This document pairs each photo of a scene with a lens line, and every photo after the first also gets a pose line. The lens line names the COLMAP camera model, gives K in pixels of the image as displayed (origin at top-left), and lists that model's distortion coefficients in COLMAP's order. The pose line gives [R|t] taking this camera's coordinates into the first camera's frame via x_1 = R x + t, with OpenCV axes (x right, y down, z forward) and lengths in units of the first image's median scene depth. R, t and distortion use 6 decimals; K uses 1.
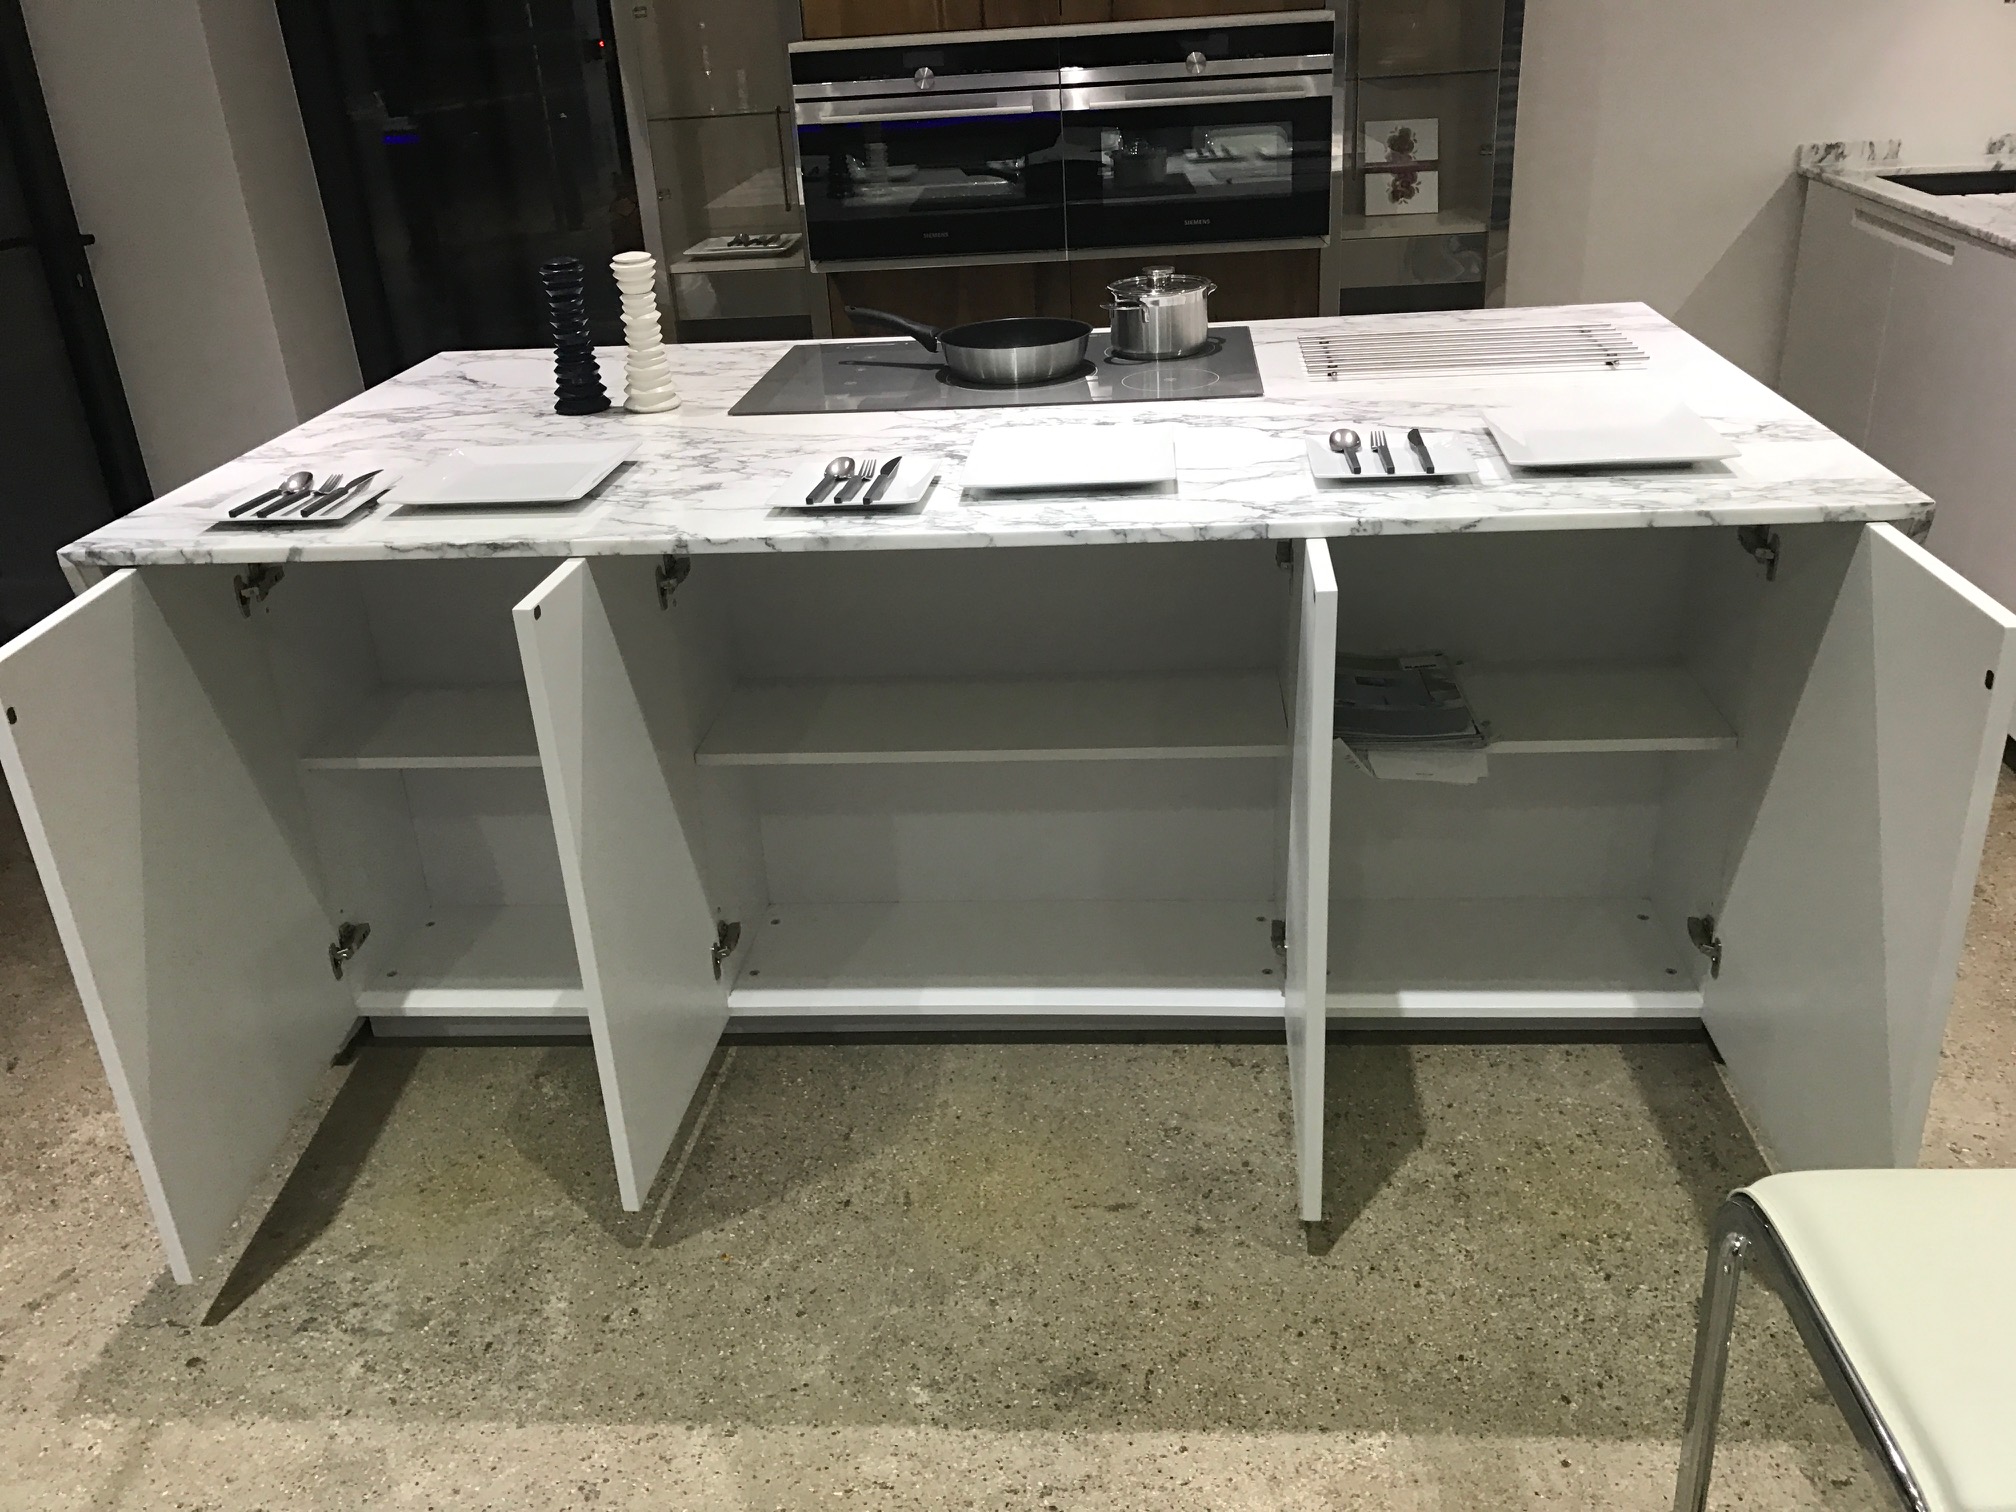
lens RADIAL K [[1667.5, 0, 1002.6], [0, 1667.5, 742.9], [0, 0, 1]] dist [0.027643, -0.018328]
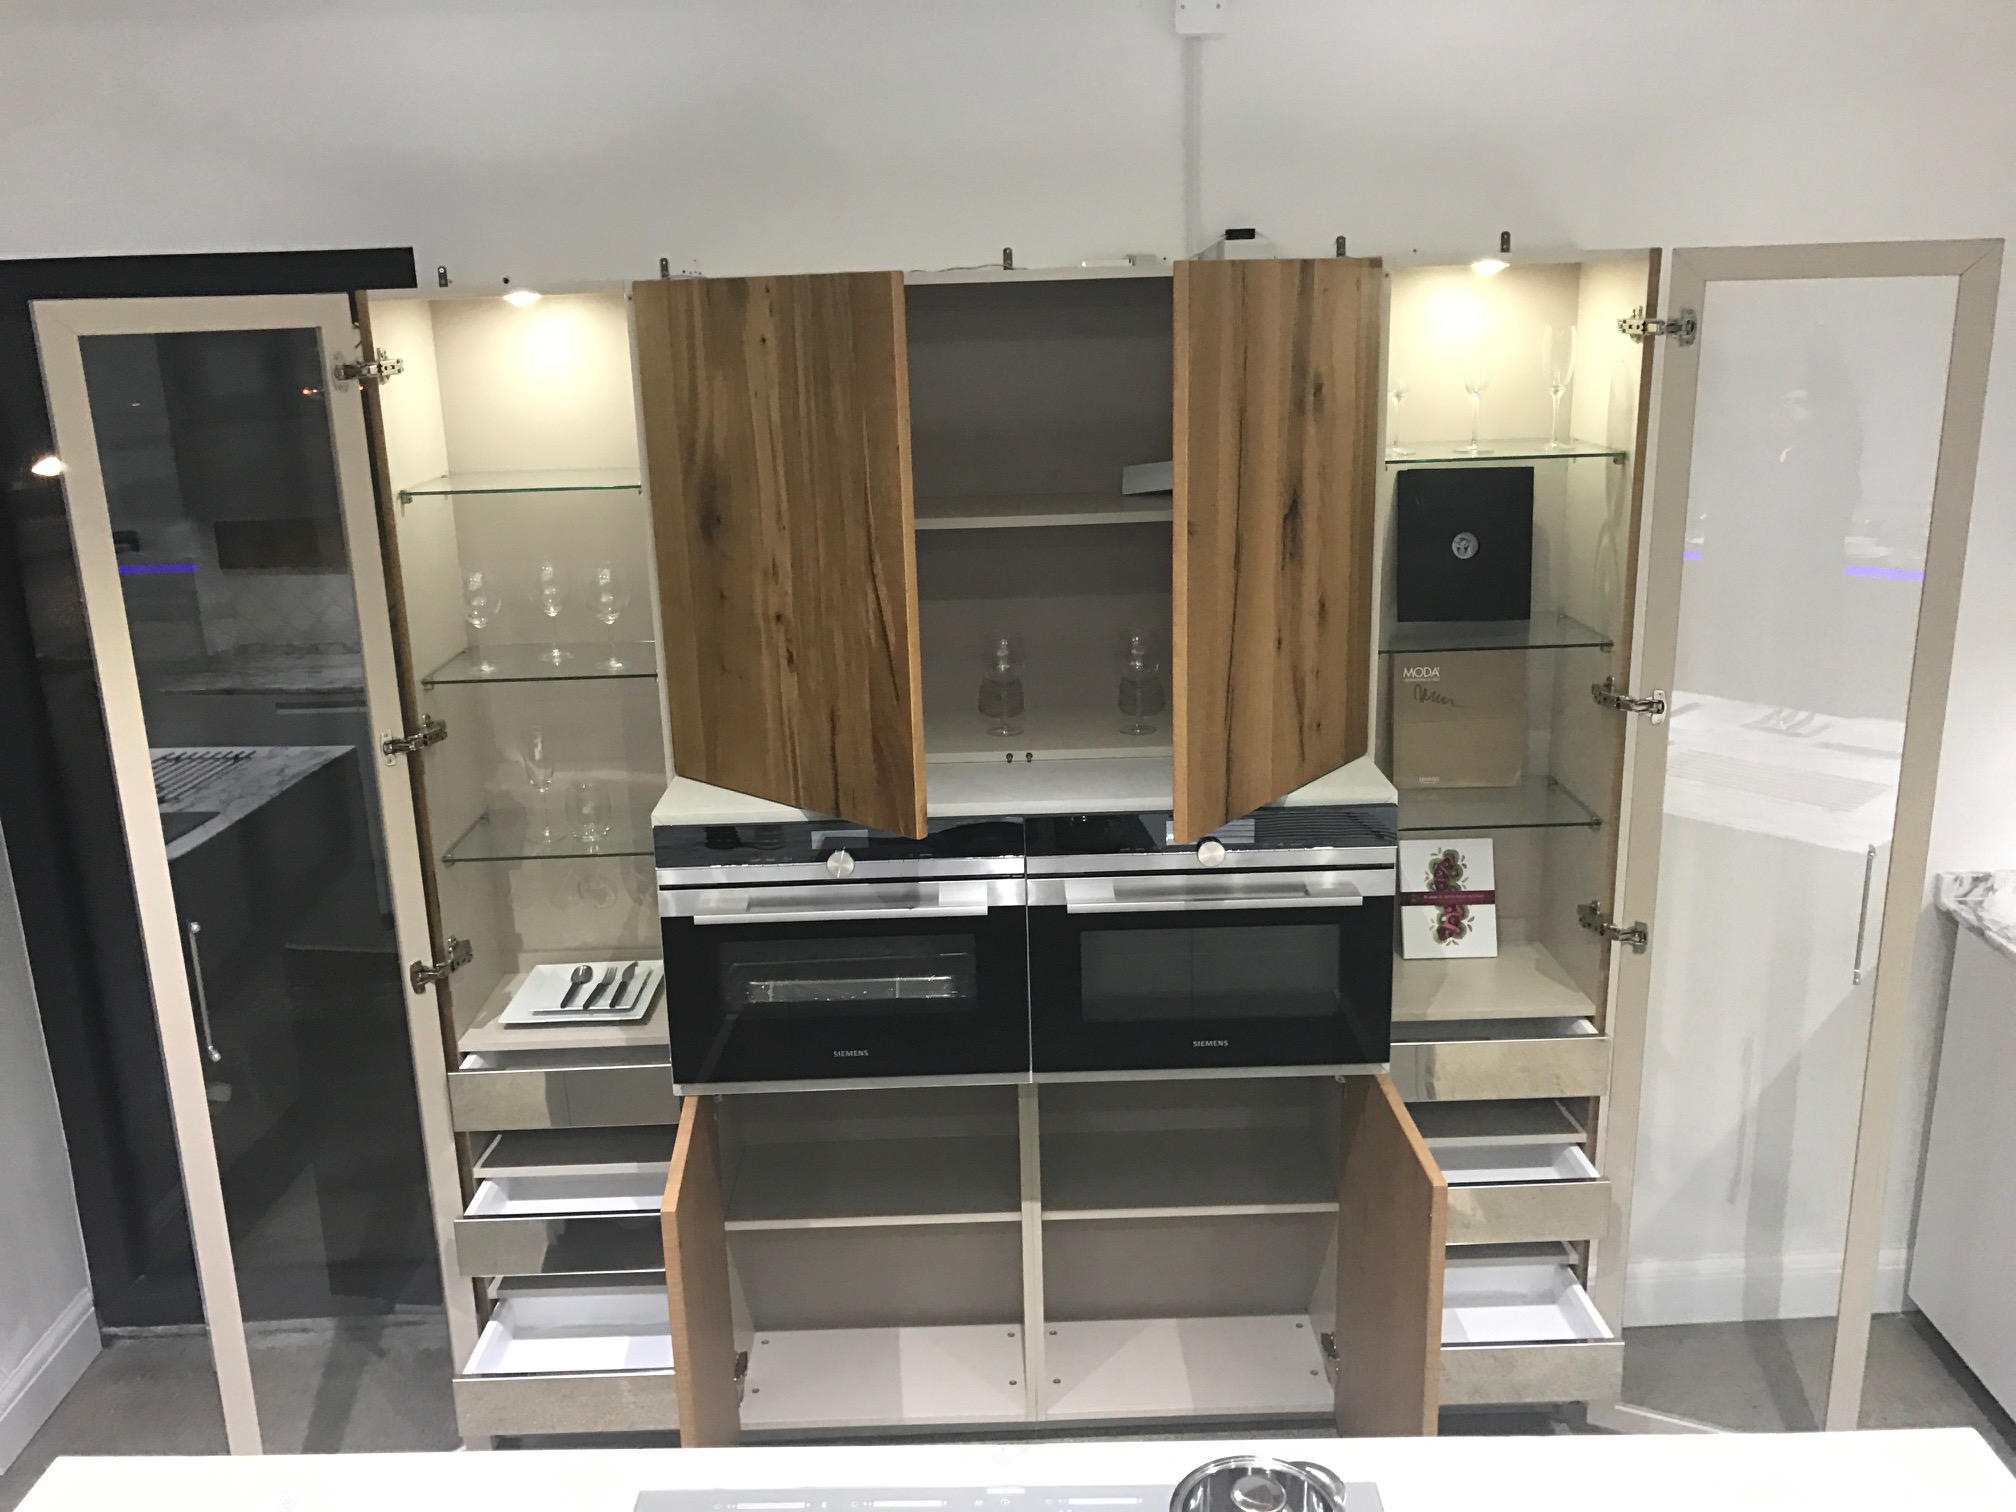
lens RADIAL K [[1789.1, 0, 979.1], [0, 1789.1, 736.0], [0, 0, 1]] dist [0.013370, -0.000421]
pose [[0.996636, 0.005645, 0.081755, -0.055468], [0.007565, 0.987026, -0.160383, -0.356202], [-0.081599, 0.160462, 0.983663, 0.241923]]
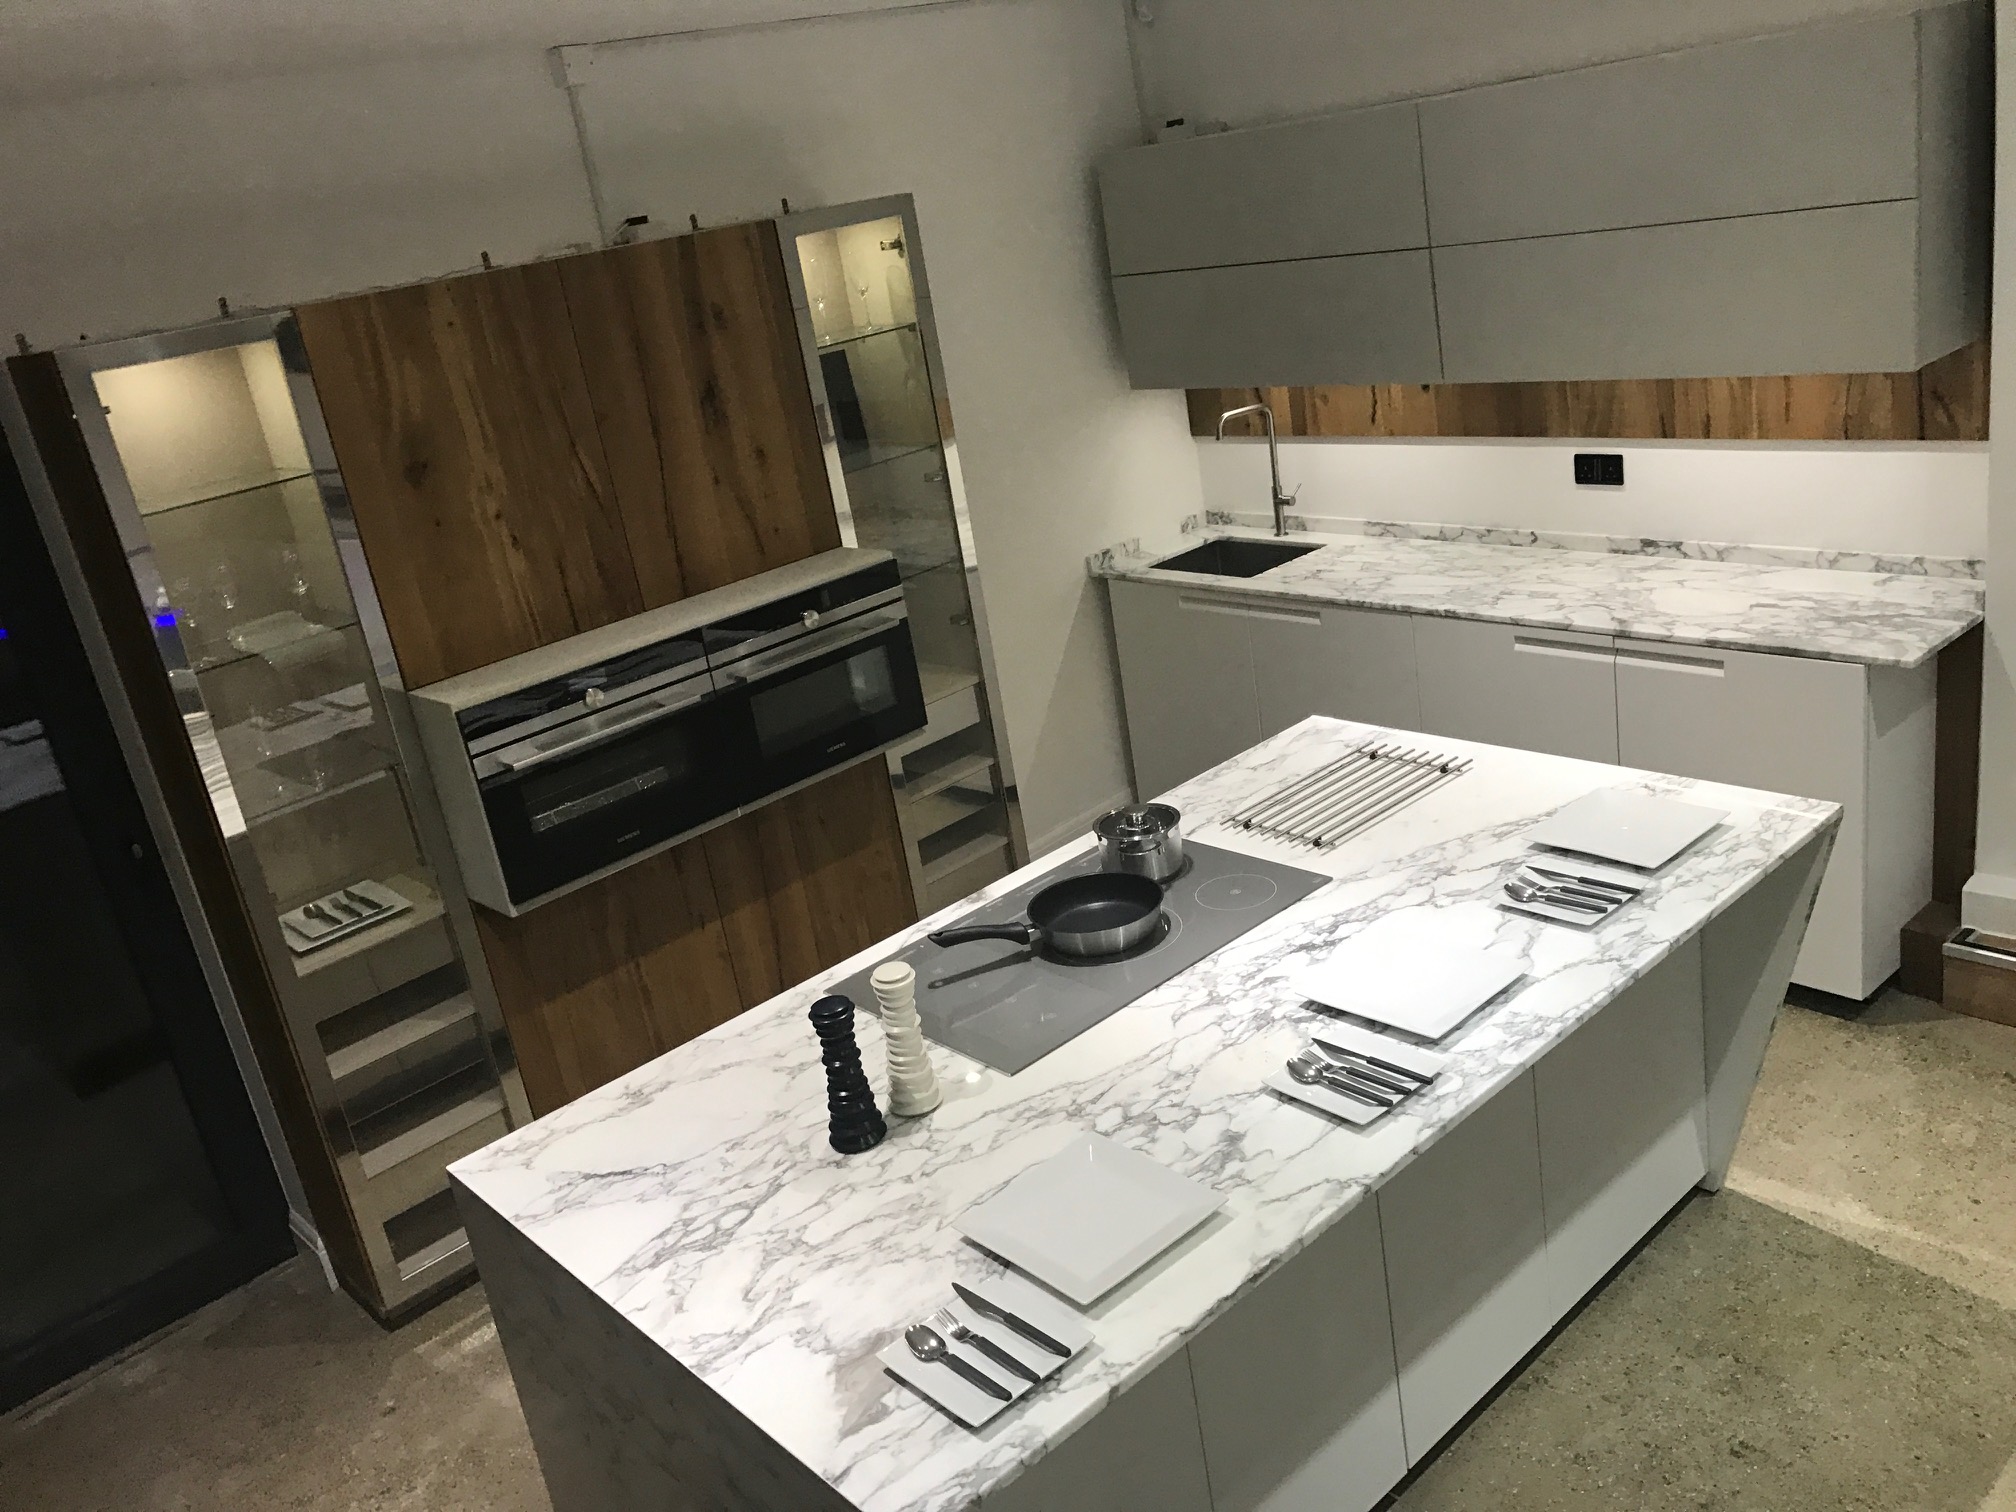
lens RADIAL K [[1667.5, 0, 1001.1], [0, 1667.5, 744.1], [0, 0, 1]] dist [0.027643, -0.018328]
pose [[0.686387, -0.294270, 0.665040, -0.596370], [0.411900, 0.910962, -0.022035, -0.273383], [-0.599342, 0.289055, 0.746482, 0.134393]]
